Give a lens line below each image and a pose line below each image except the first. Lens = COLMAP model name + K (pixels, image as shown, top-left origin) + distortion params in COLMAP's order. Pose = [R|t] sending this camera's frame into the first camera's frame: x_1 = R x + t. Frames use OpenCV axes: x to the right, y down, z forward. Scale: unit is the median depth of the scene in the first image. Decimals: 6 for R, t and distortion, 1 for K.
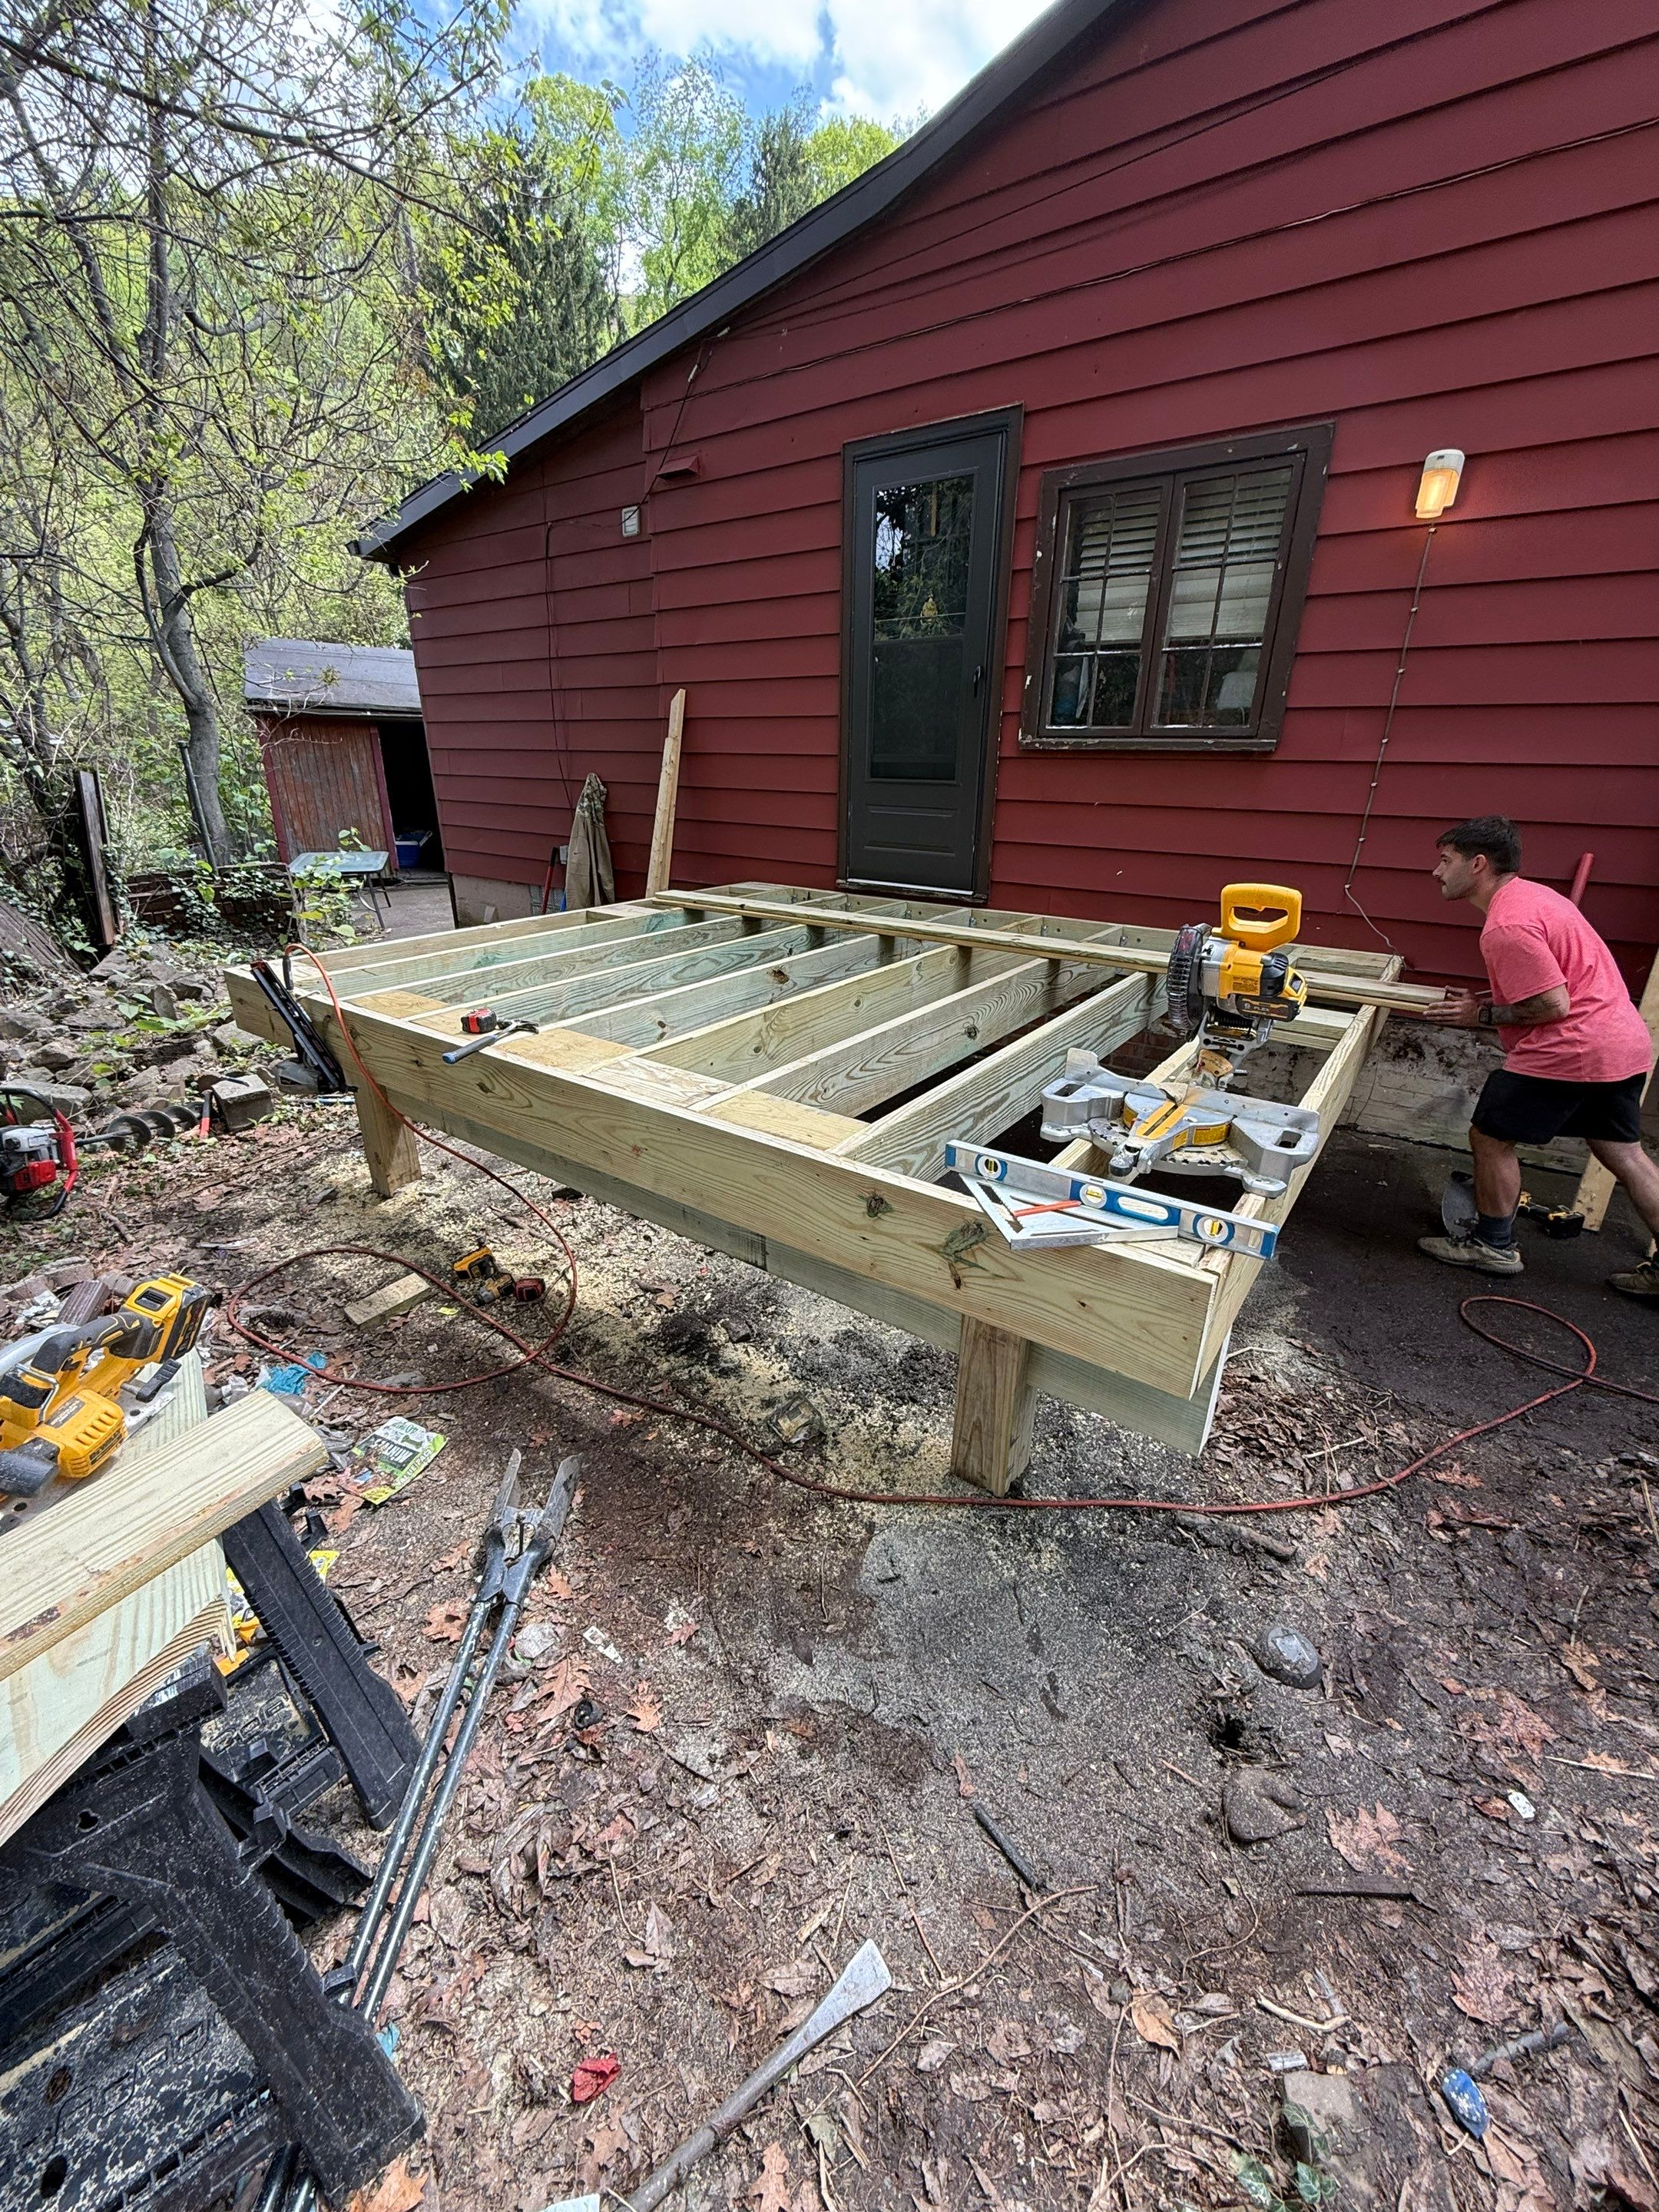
lens RADIAL K [[881.9, 0, 827.4], [0, 881.9, 1096.8], [0, 0, 1]] dist [0.001069, 0.000093]
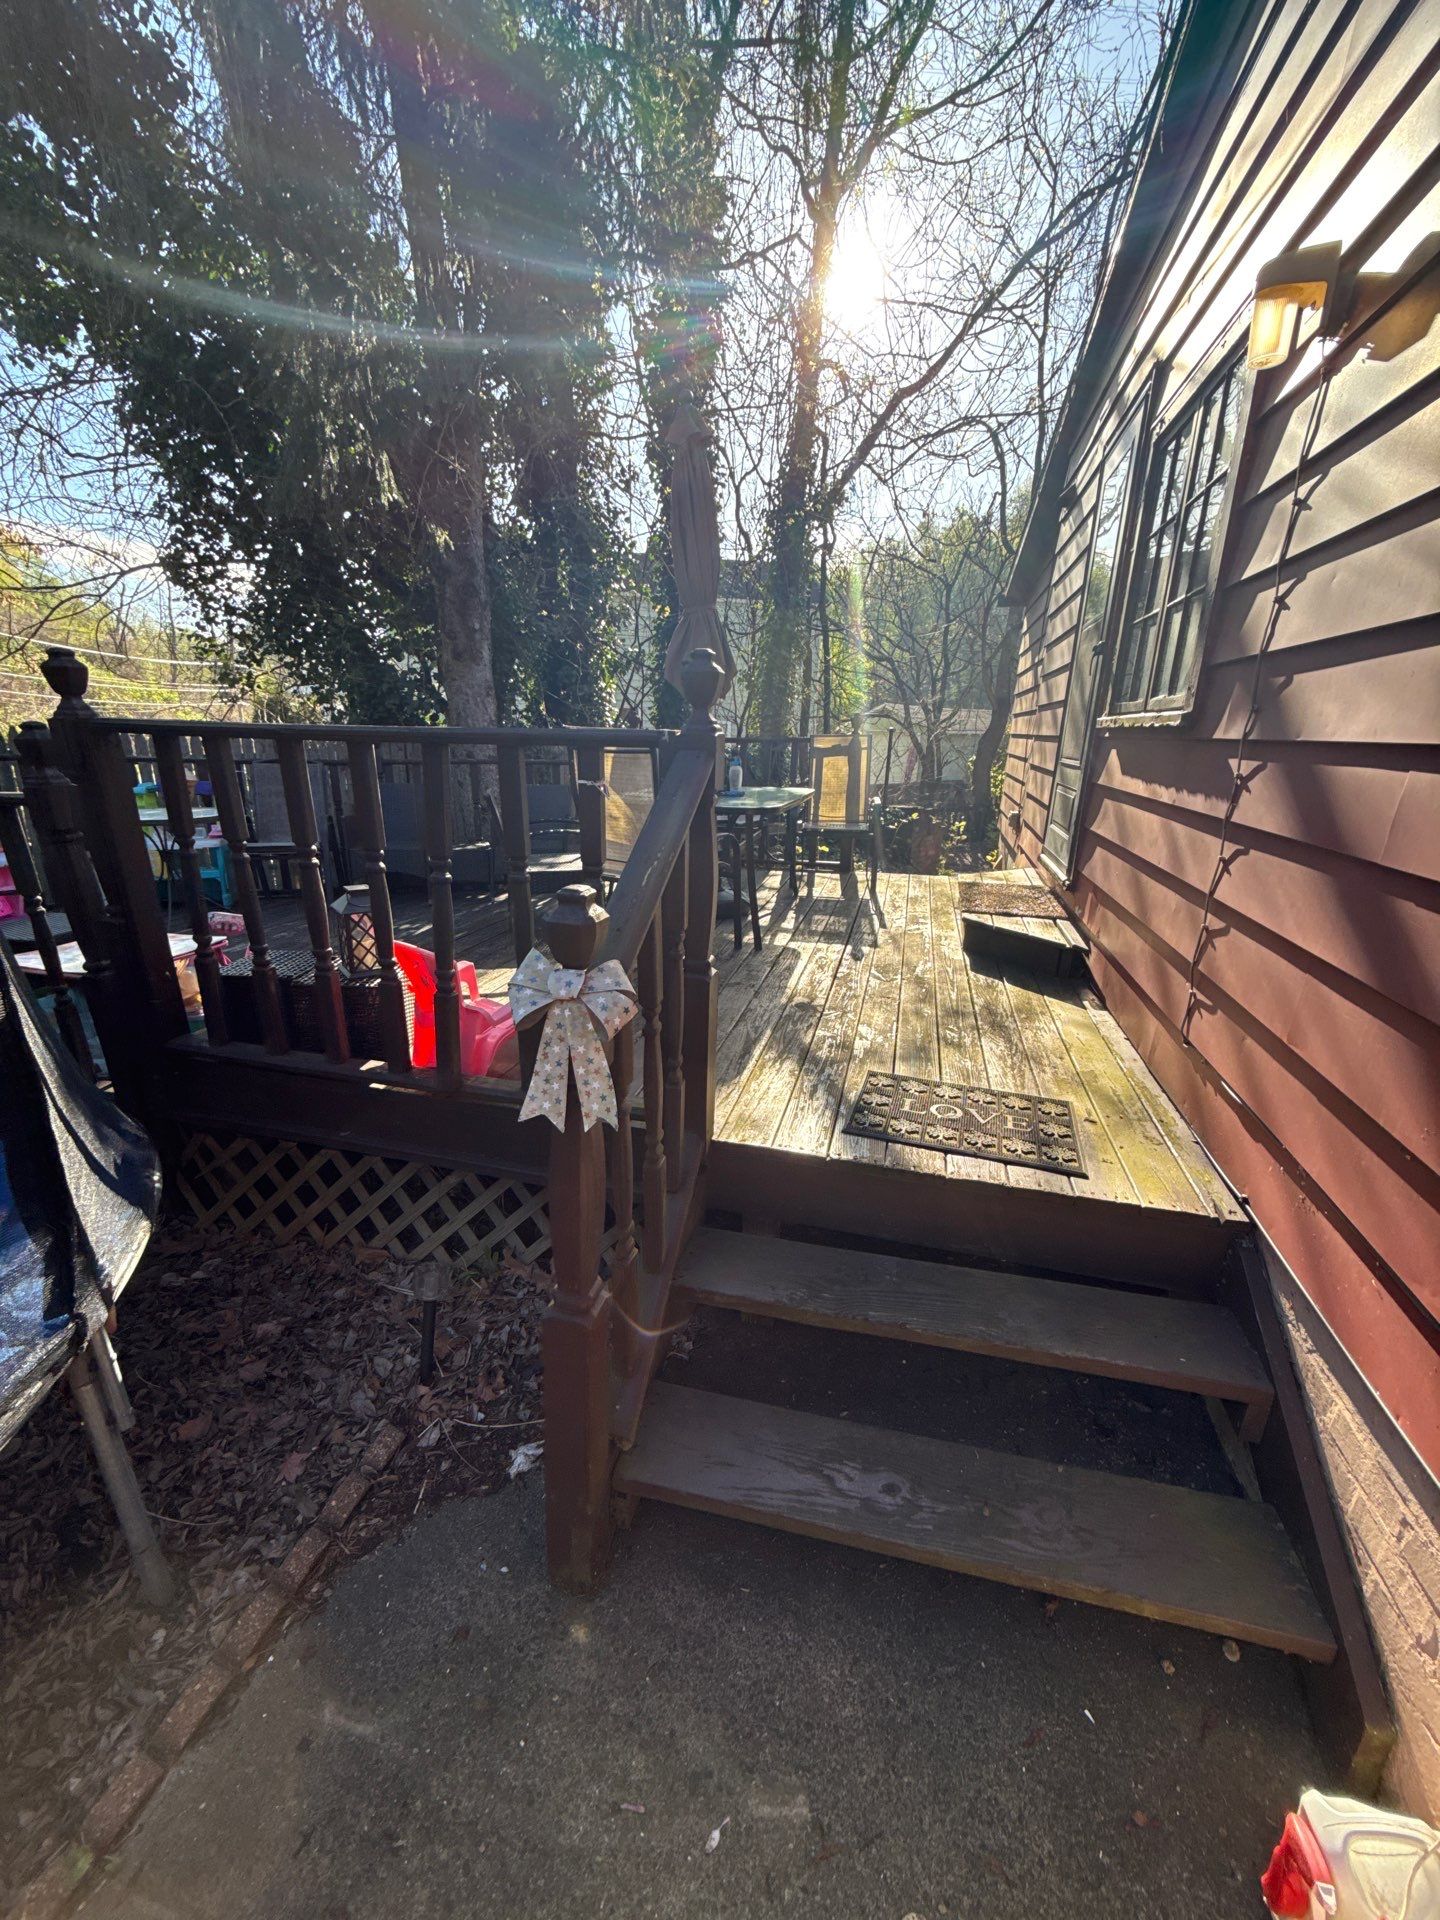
lens RADIAL K [[764.4, 0, 720.0], [0, 764.4, 960.0], [0, 0, 1]] dist [0.000230, -0.000360]
pose [[0.358872, 0.272551, -0.892707, 0.830444], [-0.362915, 0.921907, 0.135573, -0.140113], [0.859944, 0.275324, 0.429760, 0.393747]]
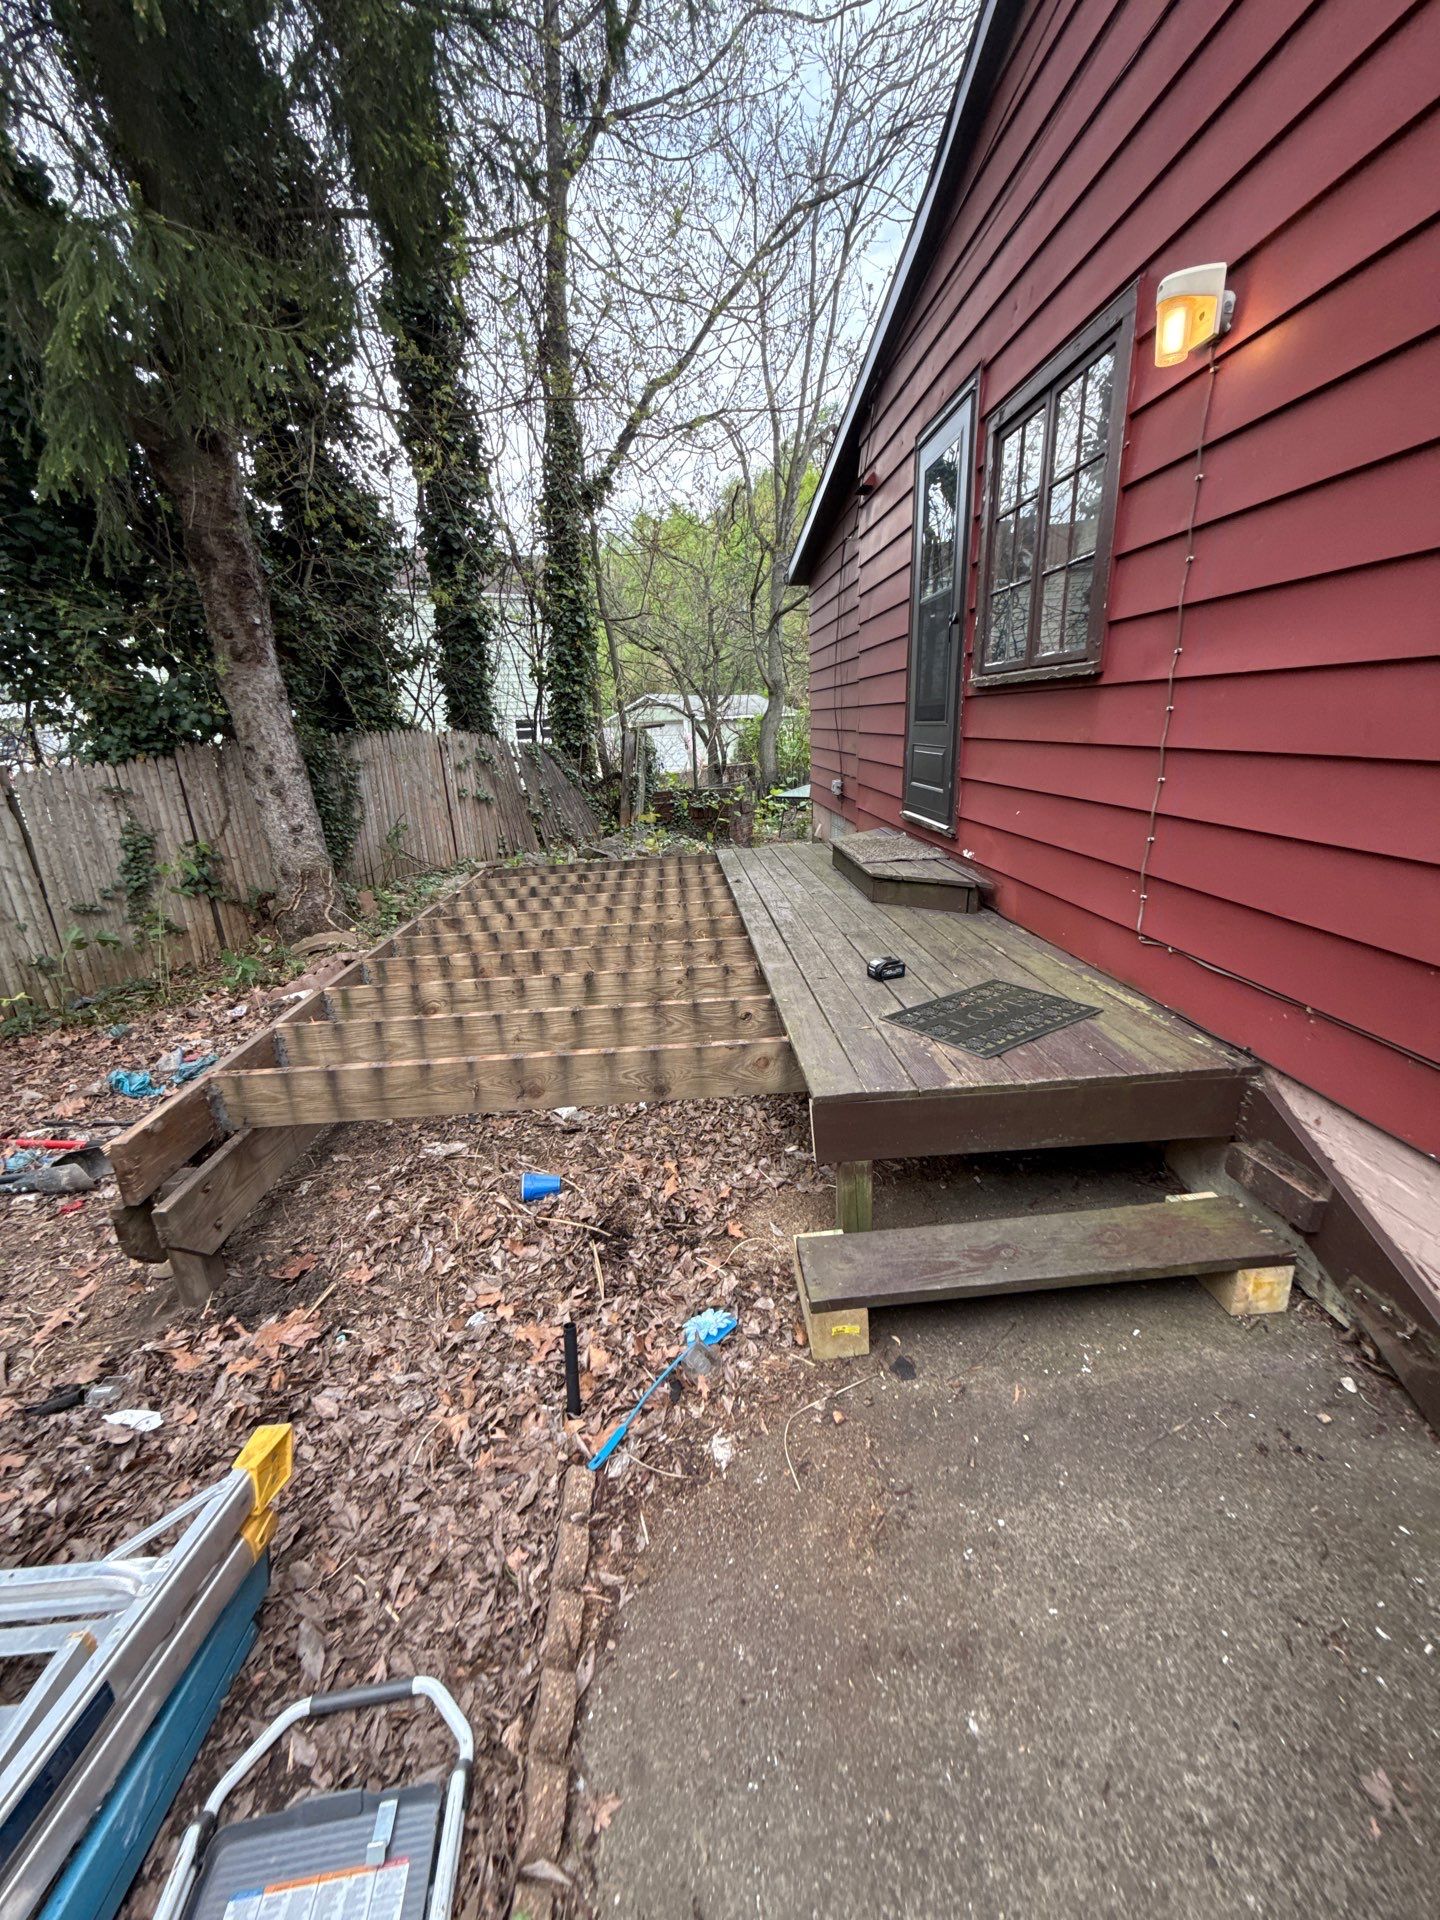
lens RADIAL K [[764.4, 0, 720.0], [0, 764.4, 960.0], [0, 0, 1]] dist [0.000230, -0.000360]
pose [[0.629930, 0.200695, -0.750273, 0.747815], [-0.244071, 0.968248, 0.054080, -0.068902], [0.737304, 0.149053, 0.658913, 0.255247]]
